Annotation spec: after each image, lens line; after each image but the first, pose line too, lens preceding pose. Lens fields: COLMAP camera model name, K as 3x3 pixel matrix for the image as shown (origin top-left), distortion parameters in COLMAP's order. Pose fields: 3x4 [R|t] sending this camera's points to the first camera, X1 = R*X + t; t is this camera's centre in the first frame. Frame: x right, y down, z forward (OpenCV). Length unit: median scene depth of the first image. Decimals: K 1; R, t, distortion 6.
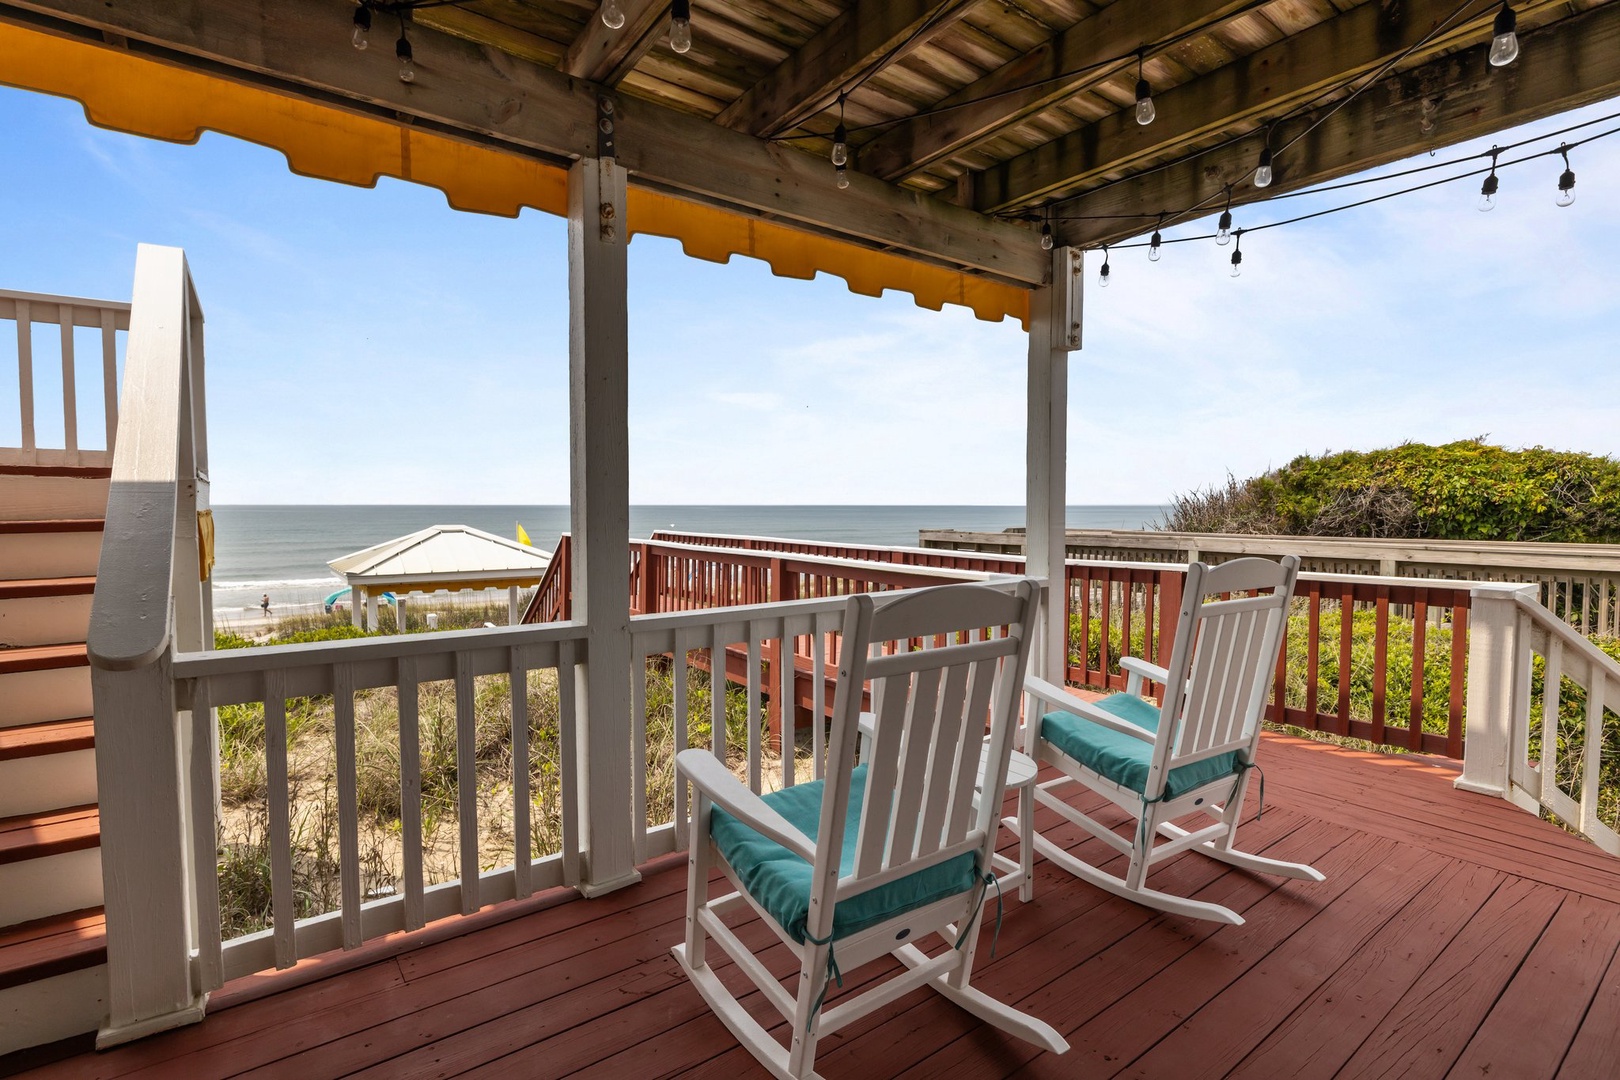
lens RADIAL K [[769.6, 0, 804.1], [0, 769.6, 529.6], [0, 0, 1]] dist [-0.012110, 0.002916]
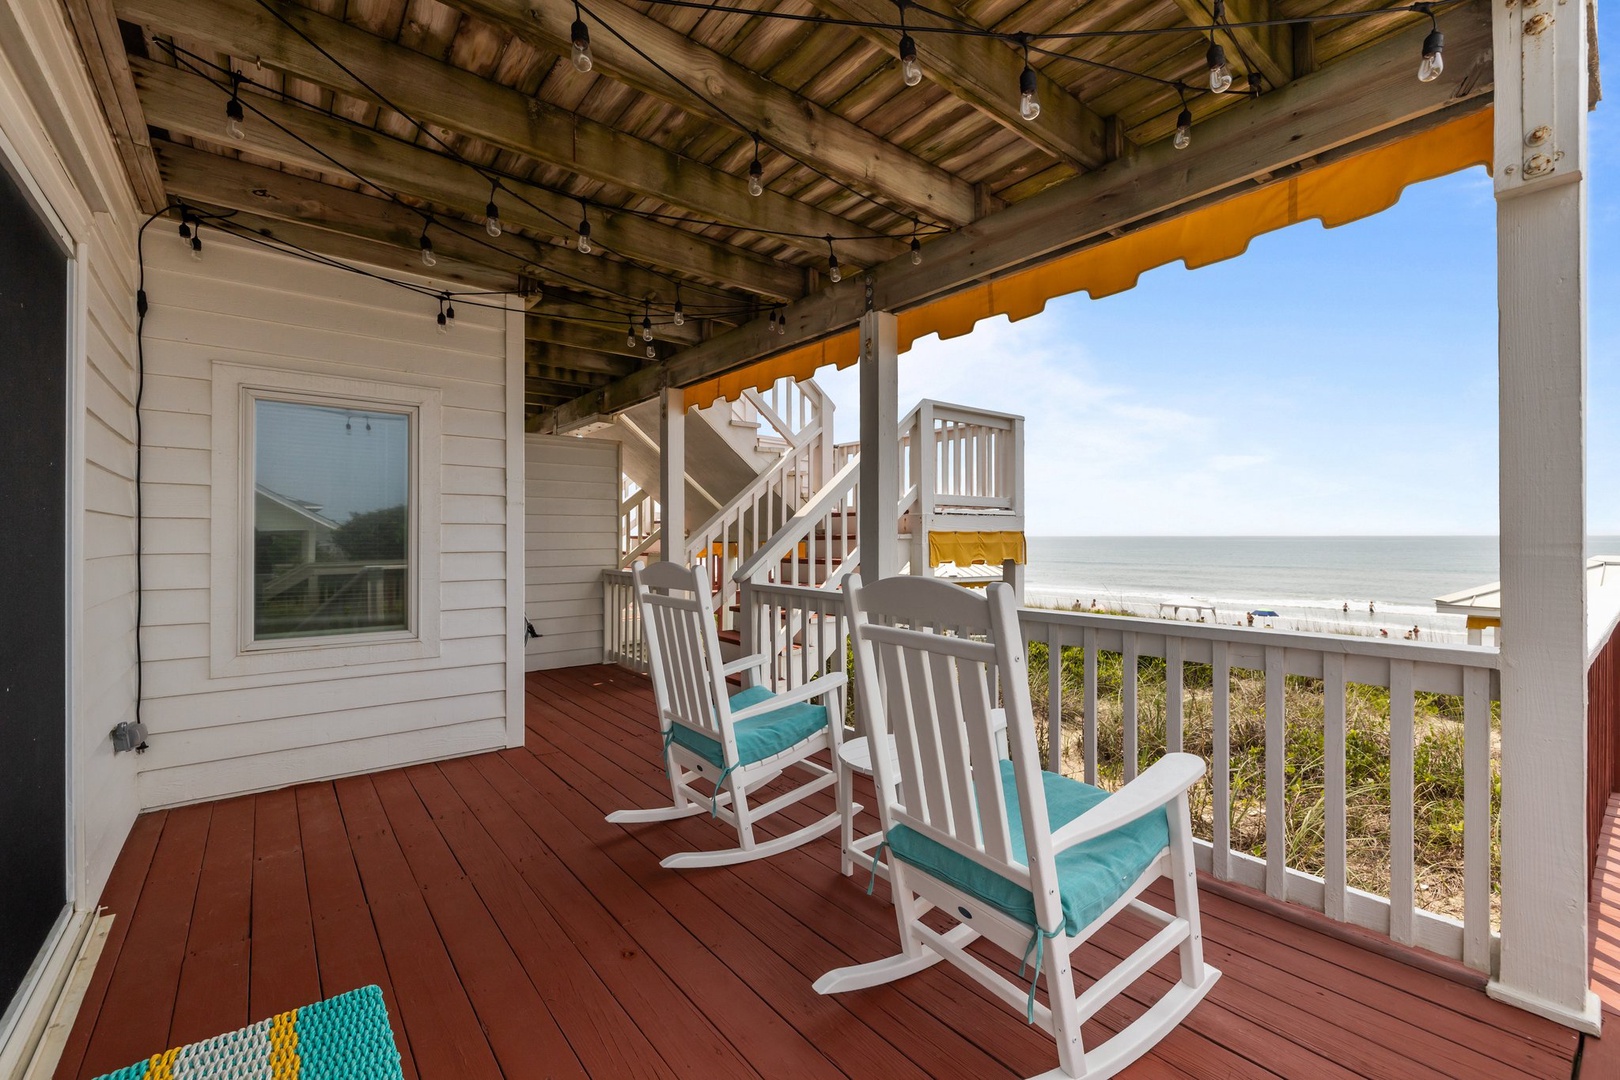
lens RADIAL K [[680.7, 0, 799.8], [0, 680.7, 537.6], [0, 0, 1]] dist [-0.001867, -0.000022]
pose [[0.028747, 0.002377, -0.999584, 0.991694], [-0.029935, 0.999551, 0.001516, -0.001145], [0.999138, 0.029879, 0.028805, 0.687467]]
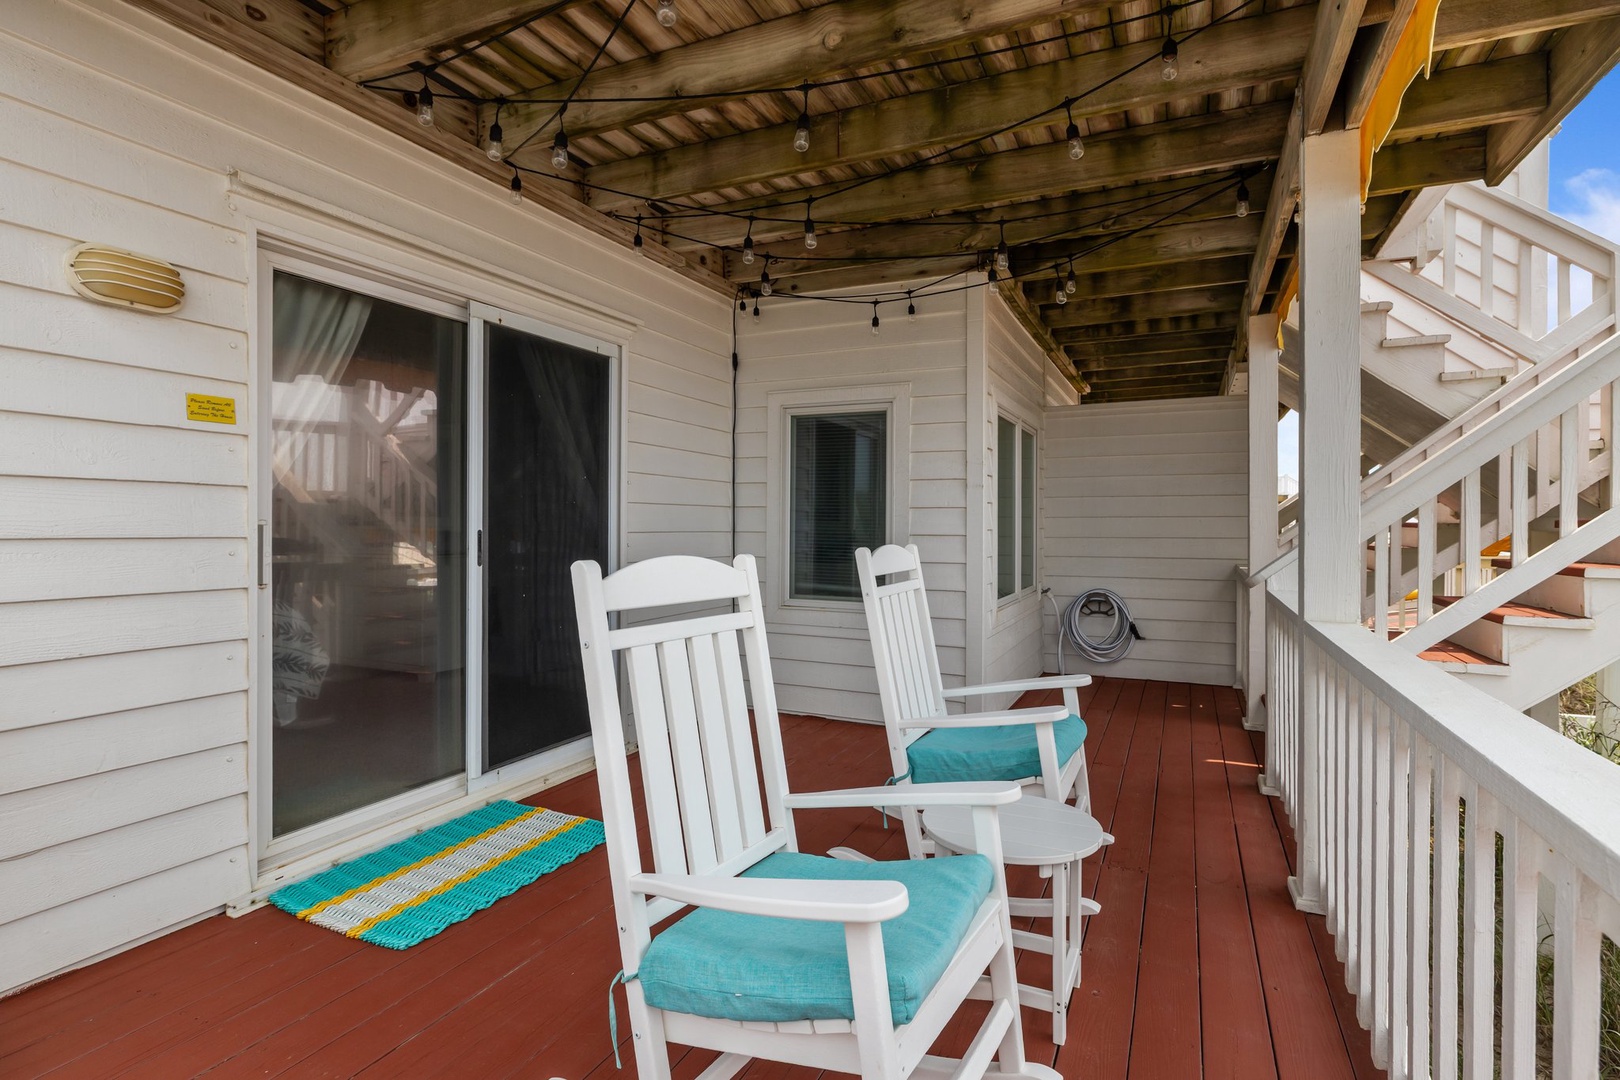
lens RADIAL K [[799.9, 0, 810.0], [0, 799.9, 530.5], [0, 0, 1]] dist [-0.014326, 0.000569]
pose [[-0.879463, 0.000556, -0.475966, 0.649982], [-0.017369, 0.999296, 0.033261, -0.008770], [0.475650, 0.037519, -0.878834, 1.348858]]
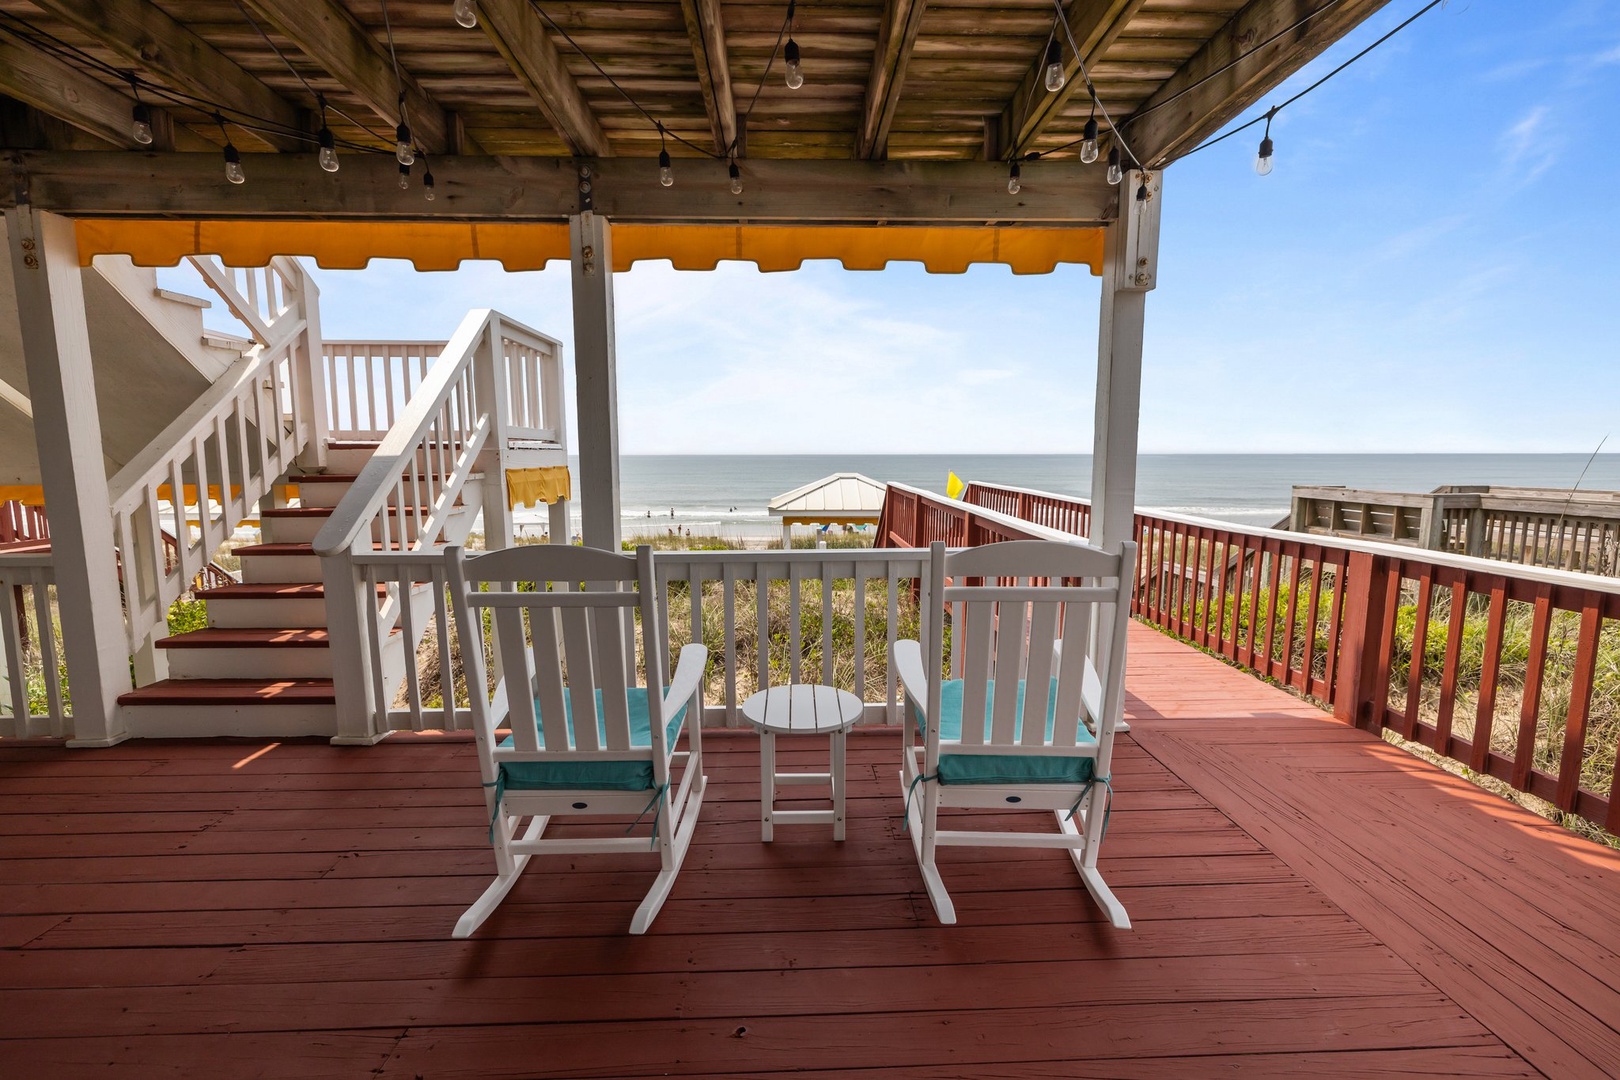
lens RADIAL K [[680.7, 0, 809.4], [0, 680.7, 535.8], [0, 0, 1]] dist [-0.001867, -0.000022]
pose [[0.820400, 0.065694, -0.568003, 0.648656], [-0.015397, 0.995556, 0.092905, -0.030176], [0.571582, -0.067474, 0.817766, 0.174884]]
